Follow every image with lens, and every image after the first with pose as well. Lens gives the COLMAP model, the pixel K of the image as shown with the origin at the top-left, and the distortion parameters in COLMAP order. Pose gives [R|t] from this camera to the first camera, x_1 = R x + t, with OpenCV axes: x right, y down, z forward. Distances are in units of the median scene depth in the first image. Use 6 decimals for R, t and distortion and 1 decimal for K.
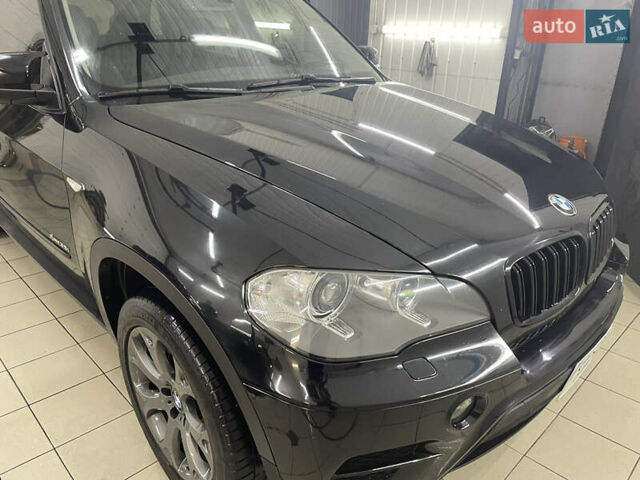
lens RADIAL K [[483.7, 0, 322.3], [0, 483.7, 237.4], [0, 0, 1]] dist [0.073964, -0.088632]
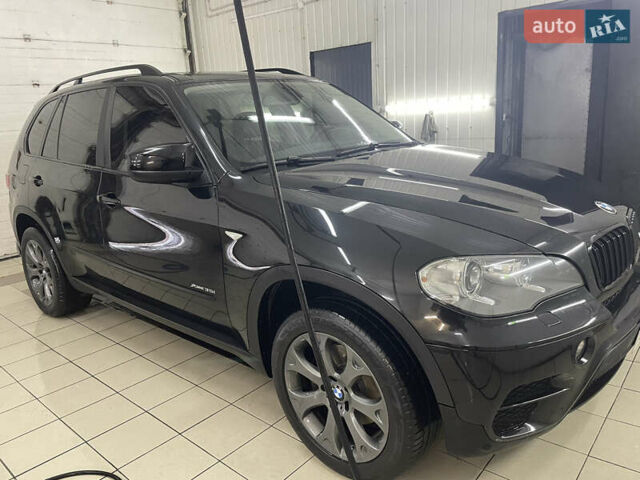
lens RADIAL K [[481.7, 0, 320.2], [0, 481.7, 232.1], [0, 0, 1]] dist [0.091013, -0.114074]
pose [[0.993351, -0.102415, 0.052578, -0.370783], [0.109731, 0.980445, -0.163361, 0.130909], [-0.034820, 0.168045, 0.985164, -0.307364]]
